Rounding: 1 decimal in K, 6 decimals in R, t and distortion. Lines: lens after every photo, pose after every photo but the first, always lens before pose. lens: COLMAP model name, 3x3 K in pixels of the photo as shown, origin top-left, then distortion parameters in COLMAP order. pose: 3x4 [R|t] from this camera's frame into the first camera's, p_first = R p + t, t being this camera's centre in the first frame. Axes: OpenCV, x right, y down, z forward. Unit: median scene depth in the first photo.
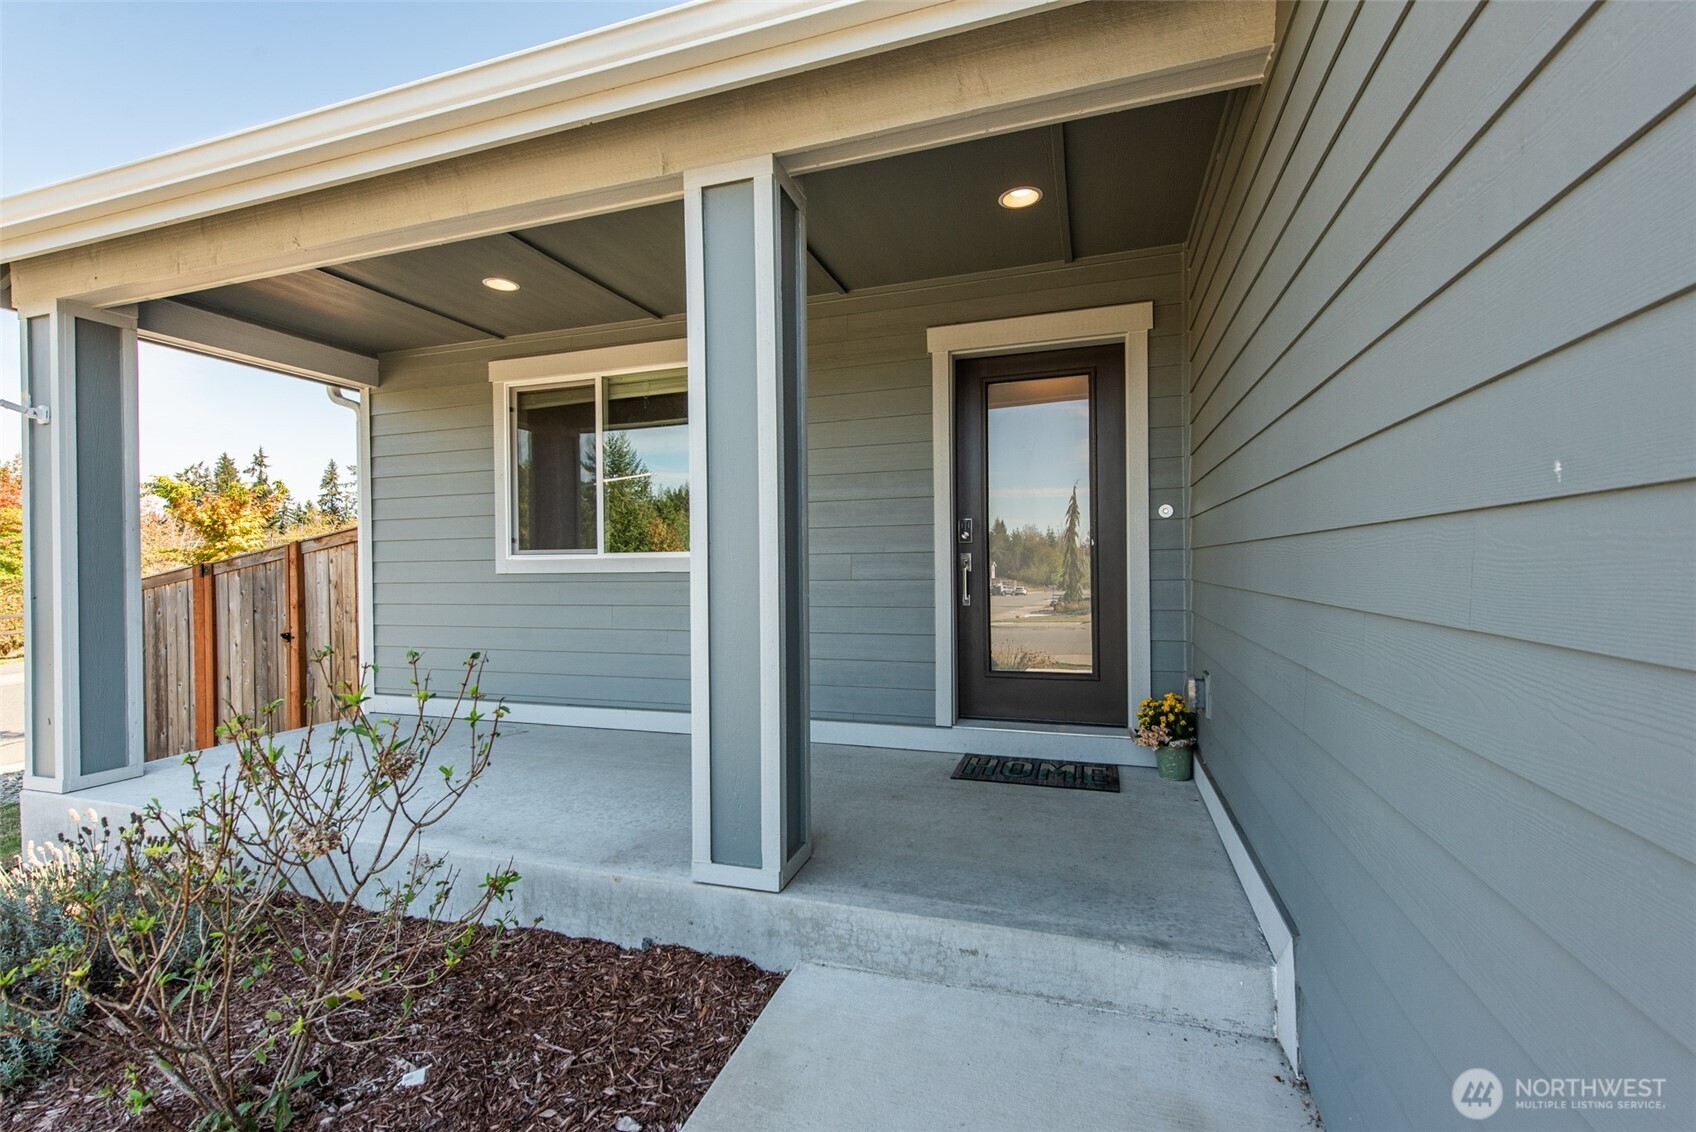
lens RADIAL K [[729.4, 0, 848.0], [0, 729.4, 566.0], [0, 0, 1]] dist [0.013419, -0.000446]
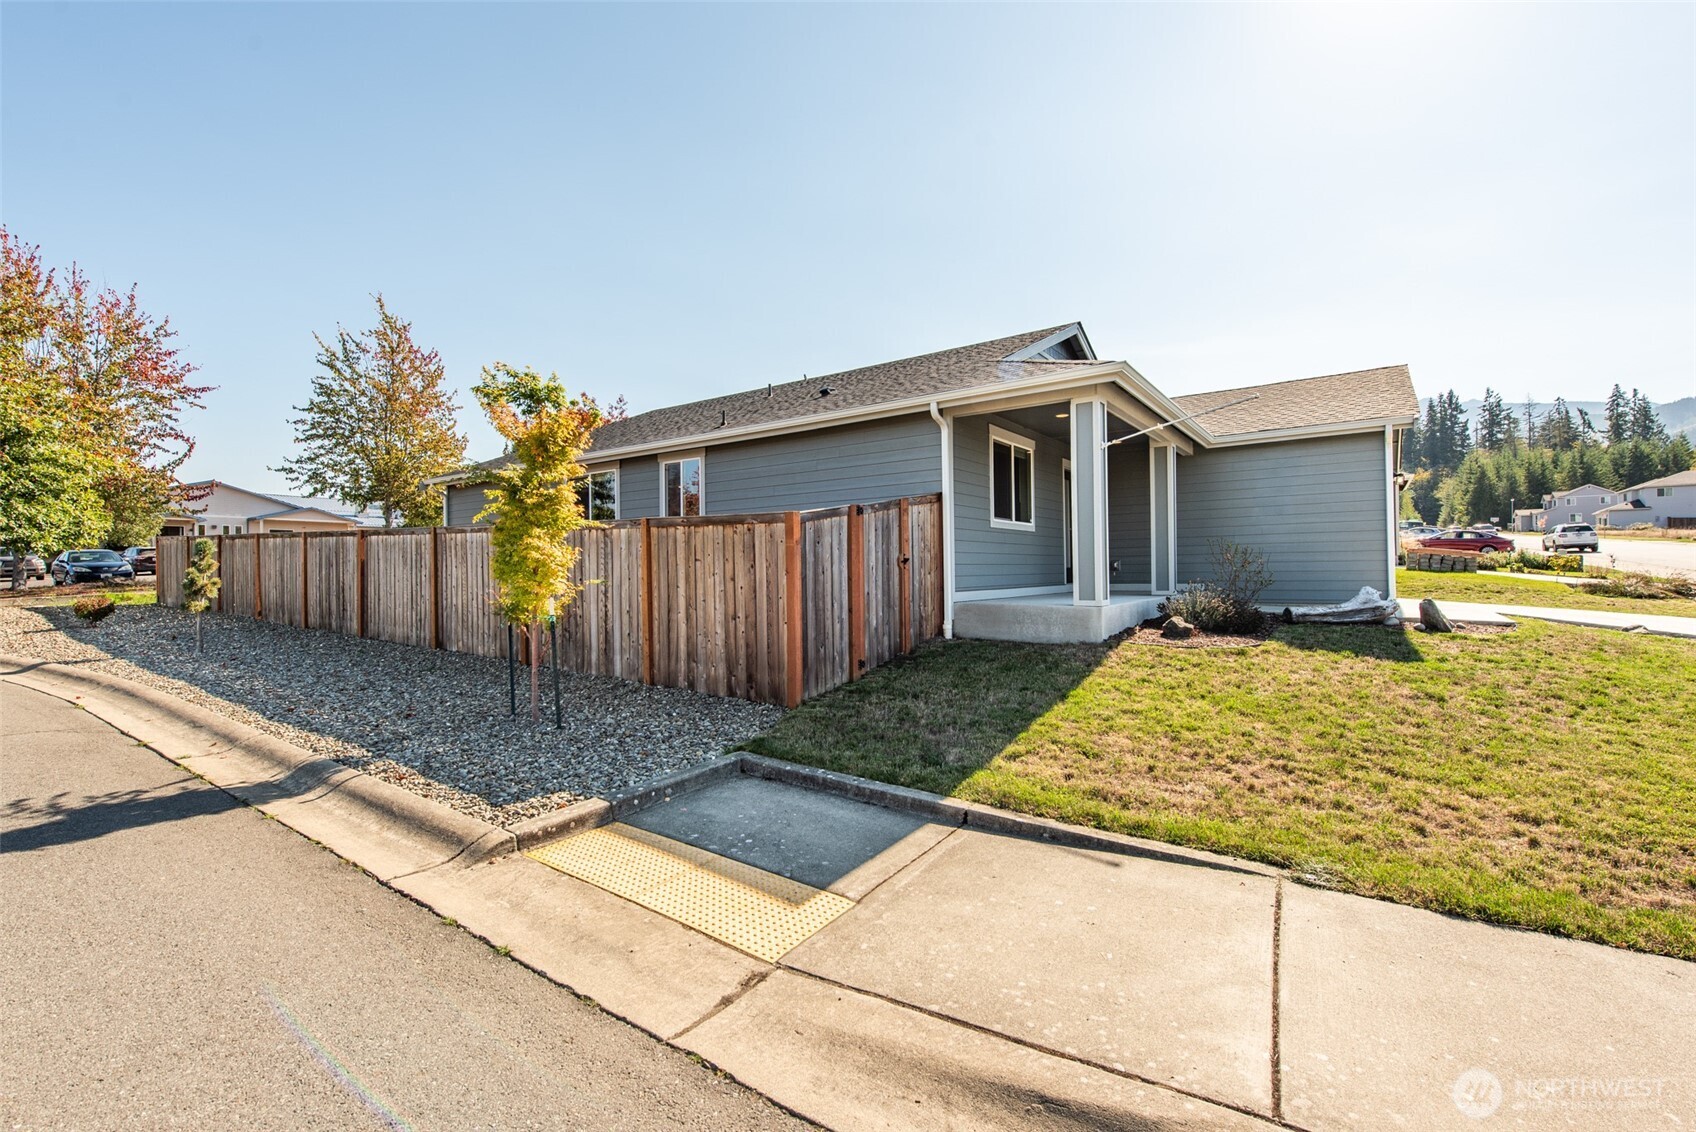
lens RADIAL K [[729.4, 0, 848.0], [0, 729.4, 566.0], [0, 0, 1]] dist [0.013419, -0.000446]
pose [[0.266054, 0.009633, 0.963910, -3.616195], [0.007487, 0.999899, -0.012059, 0.199906], [-0.963929, 0.010425, 0.265955, 1.183370]]
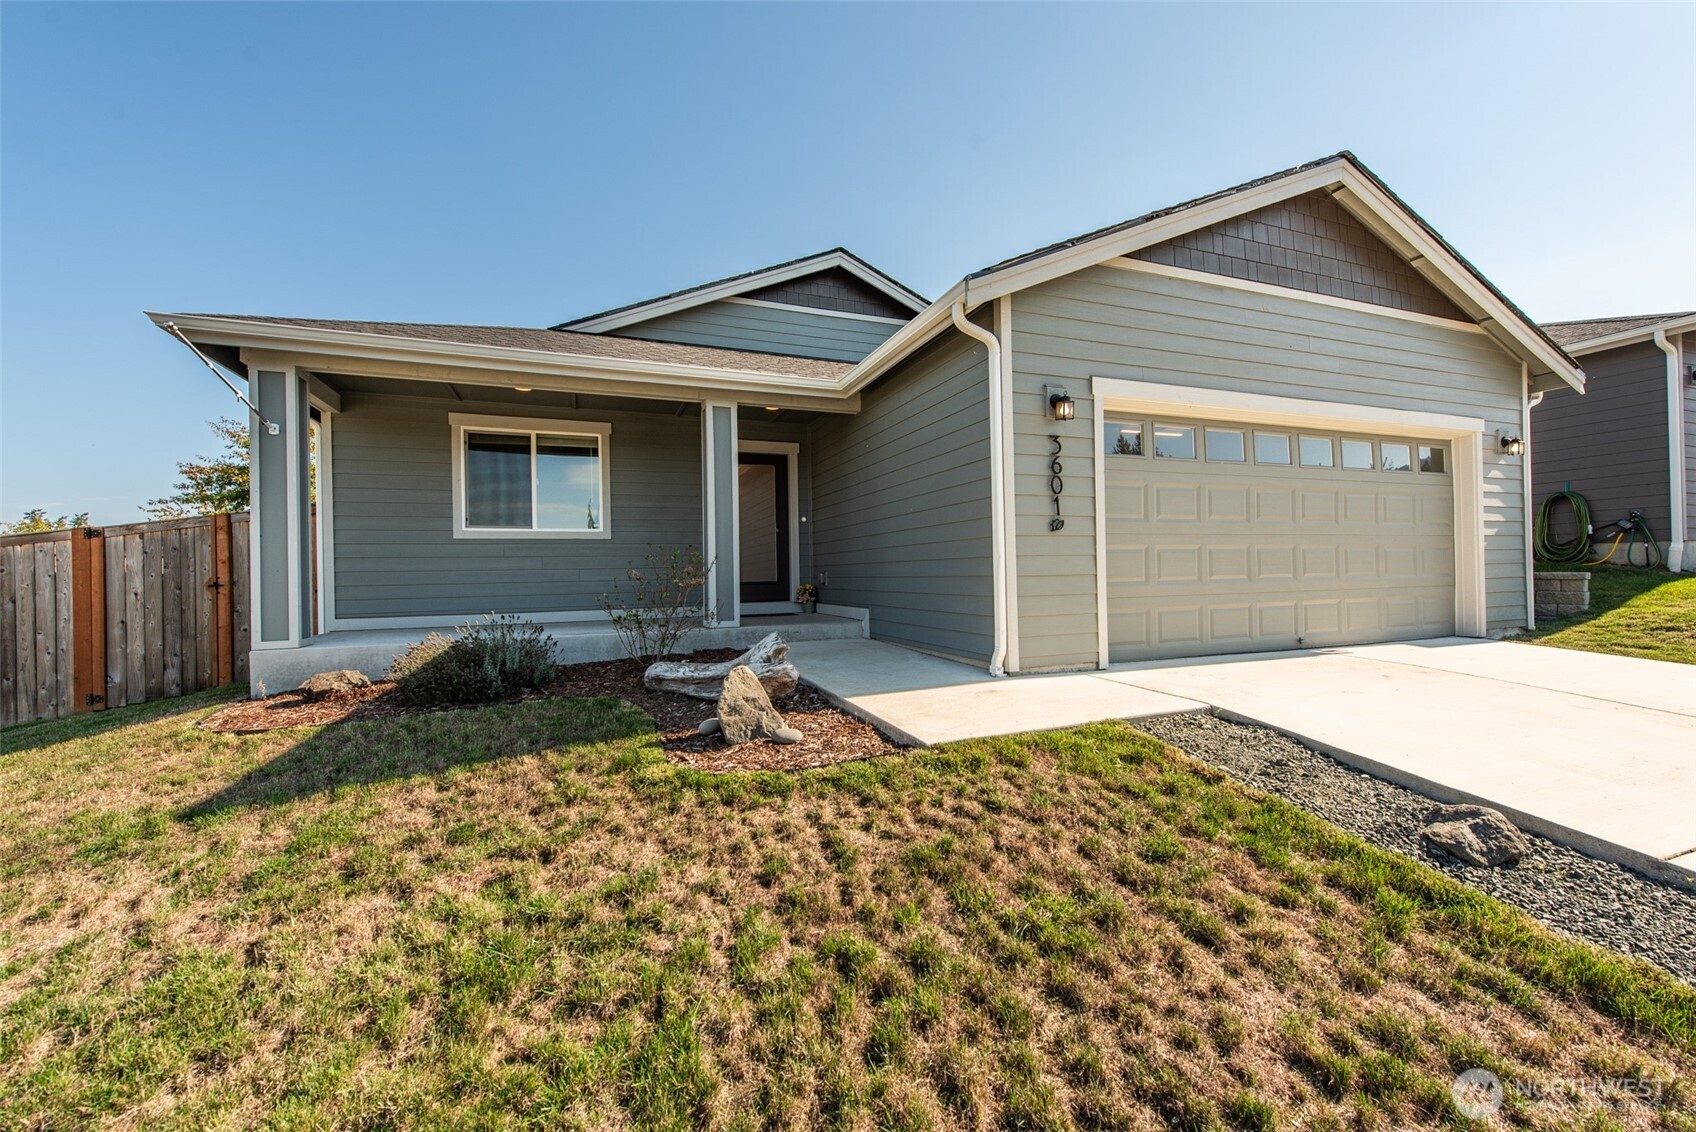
lens RADIAL K [[665.5, 0, 848.0], [0, 665.5, 566.0], [0, 0, 1]] dist [0.009170, -0.000134]
pose [[0.763200, 0.005480, 0.646139, -1.072904], [0.009667, 0.999755, -0.019897, 0.154769], [-0.646090, 0.021432, 0.762961, -1.035039]]
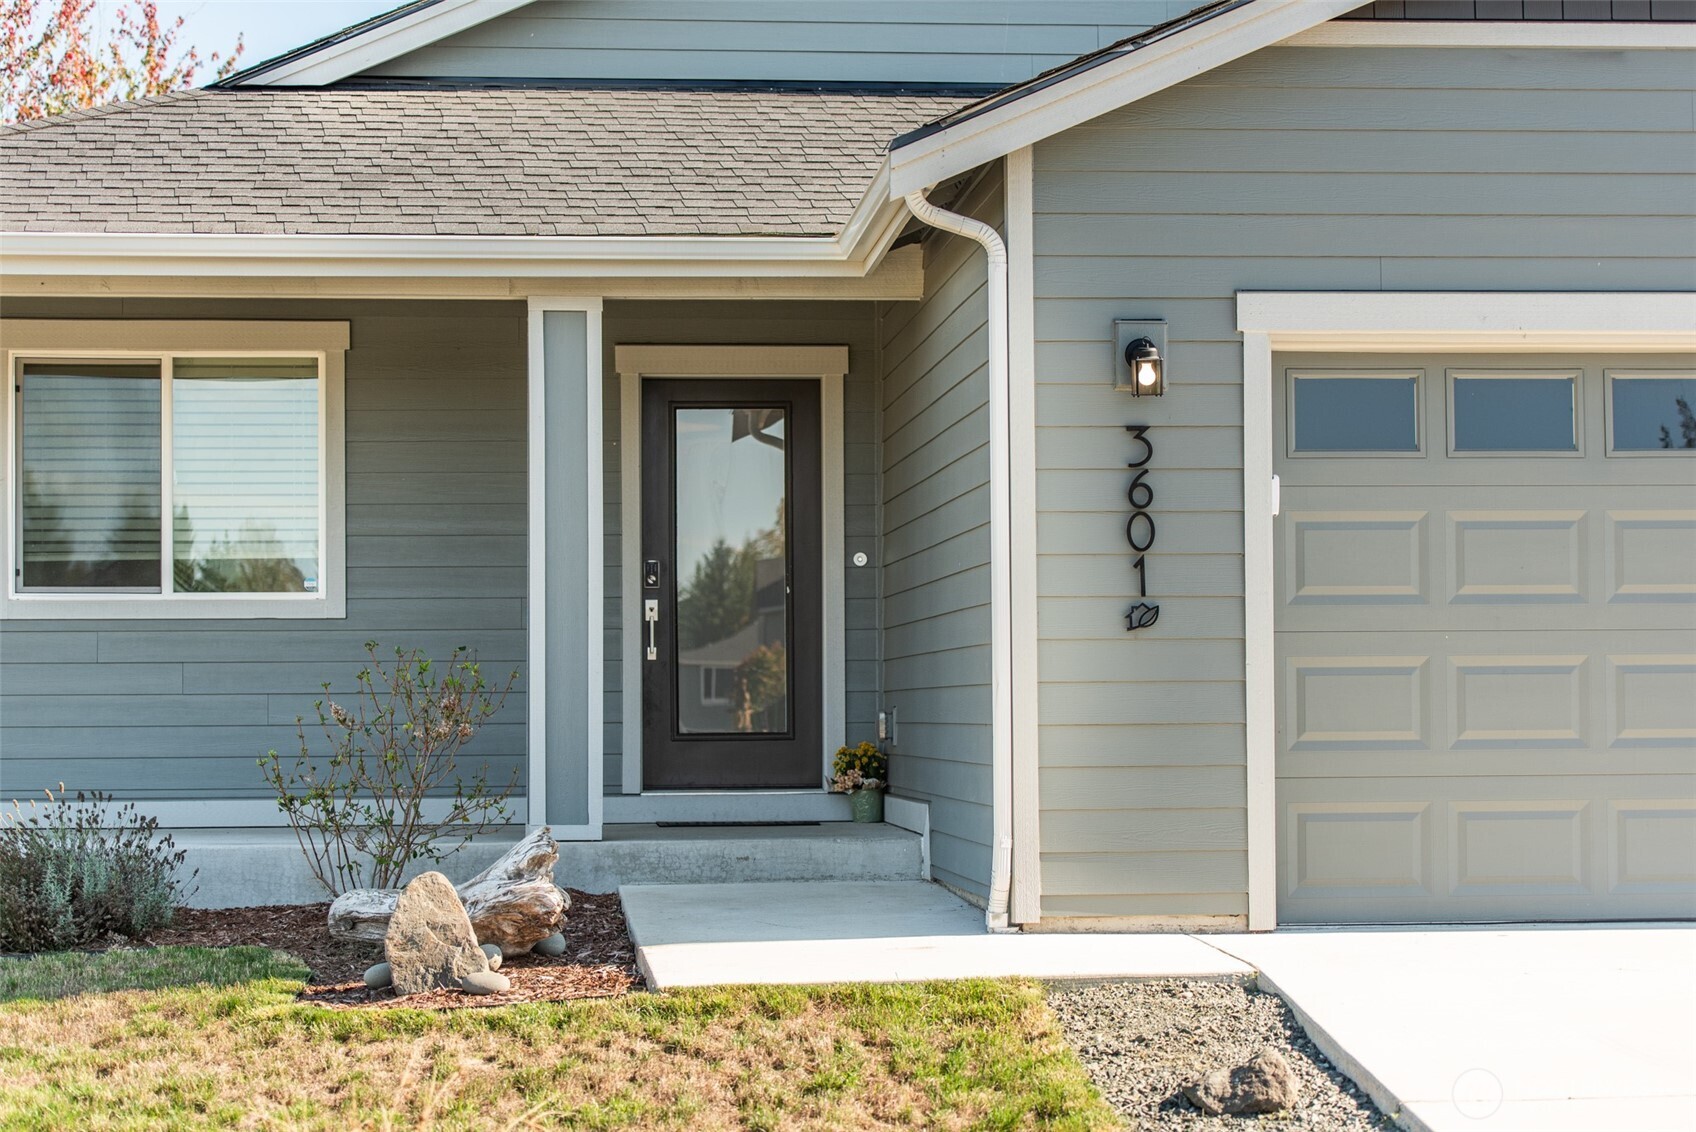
lens RADIAL K [[3478.1, 0, 848.0], [0, 3478.1, 566.0], [0, 0, 1]] dist [-0.019036, -0.030195]
pose [[0.913405, 0.023411, 0.406377, -1.495430], [-0.004035, 0.998816, -0.048470, 0.162559], [-0.407031, 0.042633, 0.912419, -3.292514]]
